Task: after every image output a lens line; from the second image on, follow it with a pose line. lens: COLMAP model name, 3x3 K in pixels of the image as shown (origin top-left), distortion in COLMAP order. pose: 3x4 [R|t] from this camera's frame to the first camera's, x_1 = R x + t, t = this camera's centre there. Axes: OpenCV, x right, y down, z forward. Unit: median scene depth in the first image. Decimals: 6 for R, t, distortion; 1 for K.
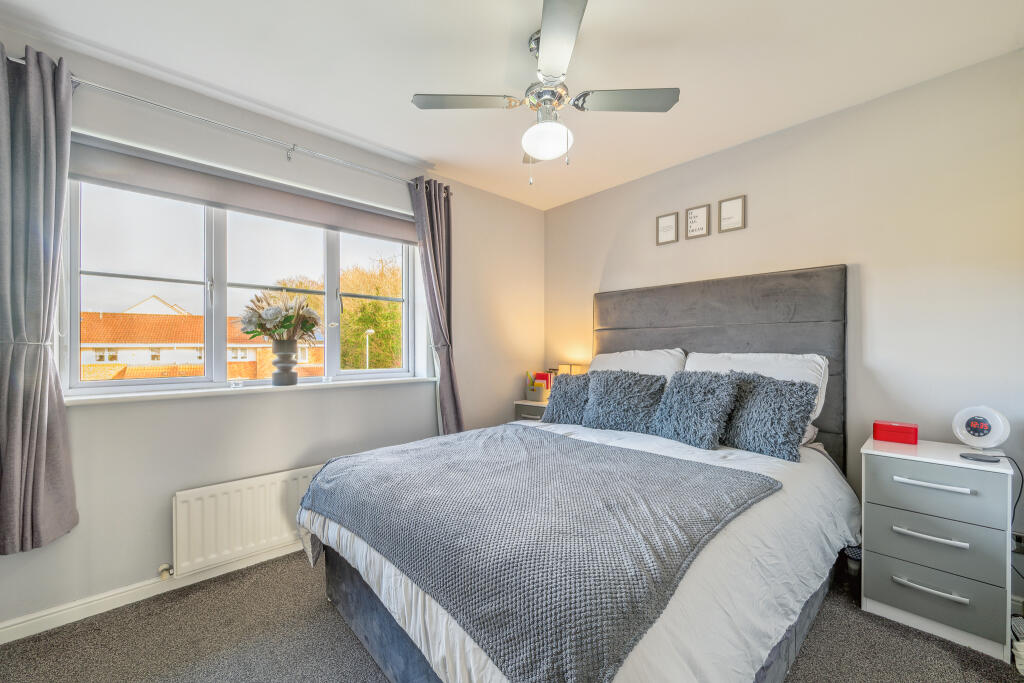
lens RADIAL K [[402.7, 0, 512.0], [0, 402.7, 341.5], [0, 0, 1]] dist [-0.000650, -0.000100]
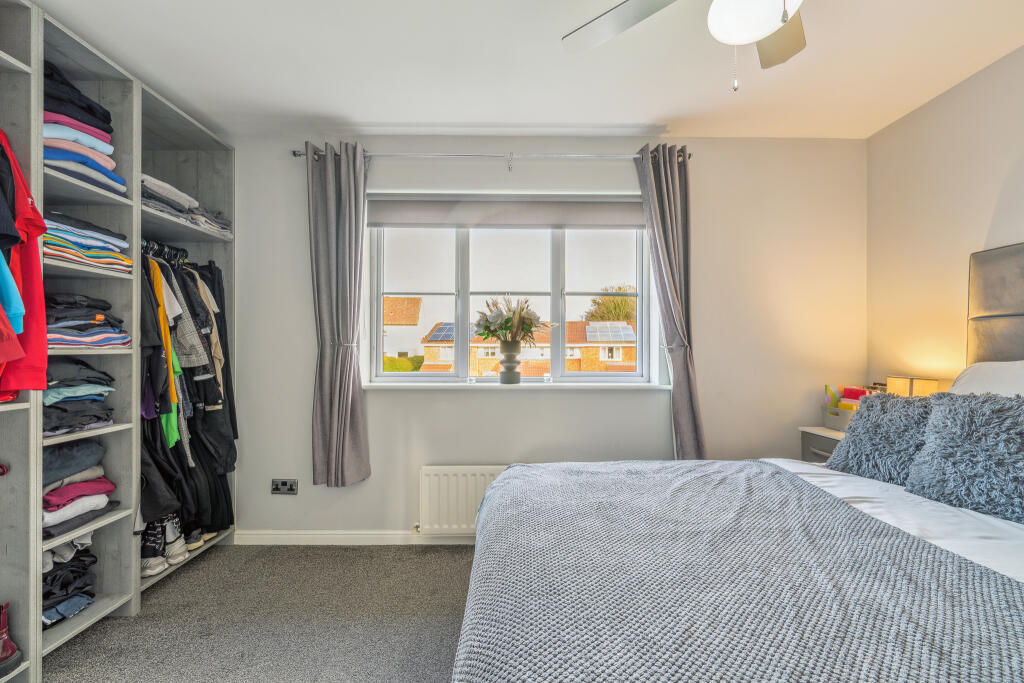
lens RADIAL K [[402.7, 0, 512.0], [0, 402.7, 341.5], [0, 0, 1]] dist [-0.000650, -0.000100]
pose [[0.738025, -0.005763, -0.674749, 0.152281], [0.006361, 0.999979, -0.001583, -0.000379], [0.674743, -0.003124, 0.738046, 0.217675]]
